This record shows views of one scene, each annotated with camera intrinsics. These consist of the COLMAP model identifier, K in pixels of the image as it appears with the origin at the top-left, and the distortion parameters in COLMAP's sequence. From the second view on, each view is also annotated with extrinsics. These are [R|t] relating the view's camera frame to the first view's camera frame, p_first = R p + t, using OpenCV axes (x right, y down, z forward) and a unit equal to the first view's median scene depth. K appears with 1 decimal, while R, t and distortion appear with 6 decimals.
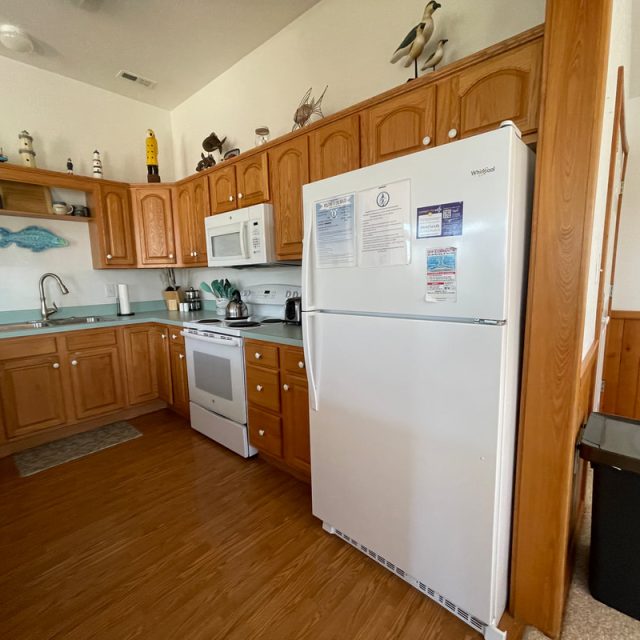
lens RADIAL K [[336.9, 0, 318.1], [0, 336.9, 318.8], [0, 0, 1]] dist [0.004529, 0.001397]
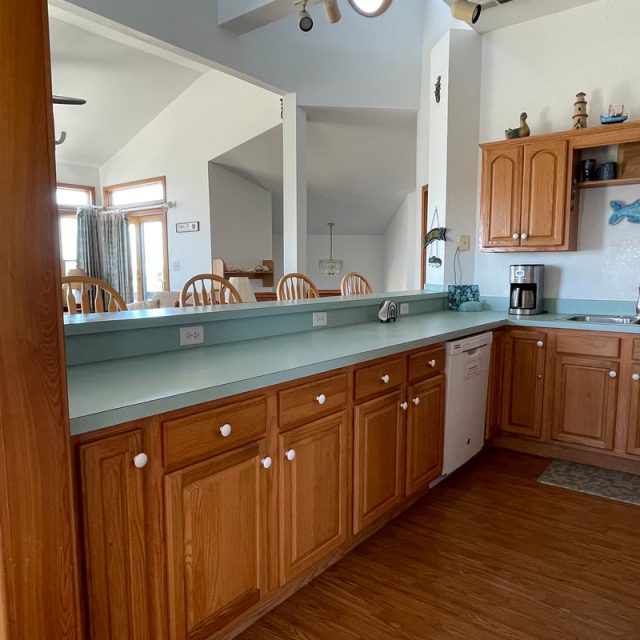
lens RADIAL K [[516.2, 0, 319.5], [0, 516.2, 322.3], [0, 0, 1]] dist [-0.018495, -0.006277]
pose [[0.082526, 0.131051, -0.987935, 0.333777], [-0.129716, 0.984296, 0.119733, -0.034297], [0.988111, 0.118270, 0.098229, 0.214137]]
